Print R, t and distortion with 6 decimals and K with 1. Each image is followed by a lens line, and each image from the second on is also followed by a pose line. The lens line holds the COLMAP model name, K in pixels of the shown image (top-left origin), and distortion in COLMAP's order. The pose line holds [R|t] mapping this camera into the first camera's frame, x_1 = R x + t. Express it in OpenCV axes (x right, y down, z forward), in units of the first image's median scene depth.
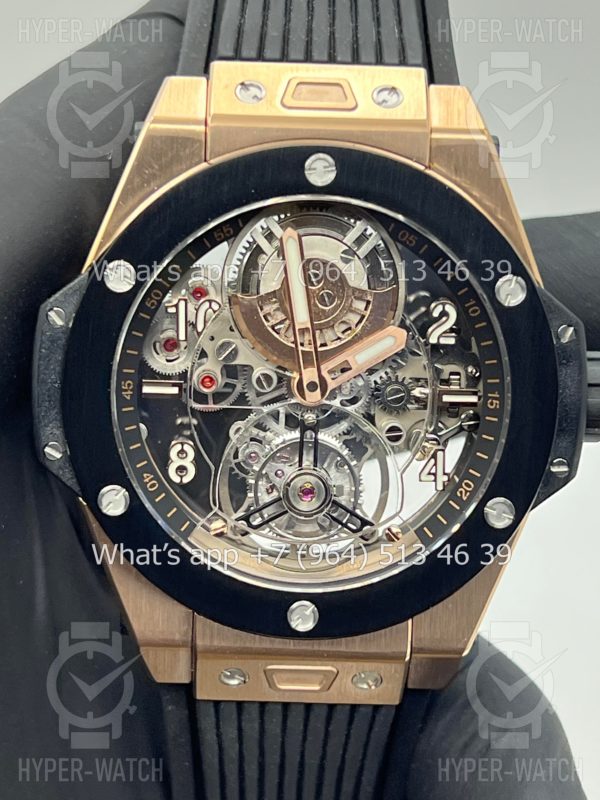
lens RADIAL K [[1858.6, 0, 300.6], [0, 1858.6, 411.9], [0, 0, 1]] dist [0.263774, 0.000000]
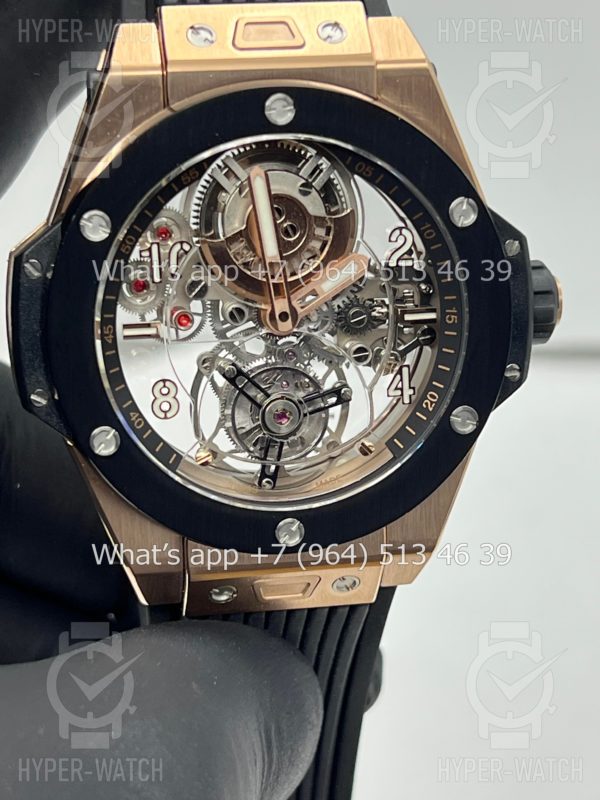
lens RADIAL K [[1858.6, 0, 301.0], [0, 1858.6, 403.2], [0, 0, 1]] dist [0.263774, 0.000000]
pose [[0.986922, -0.085606, 0.136589, -0.131102], [0.075222, 0.993996, 0.079459, -0.047549], [-0.142571, -0.068145, 0.987436, -0.043610]]
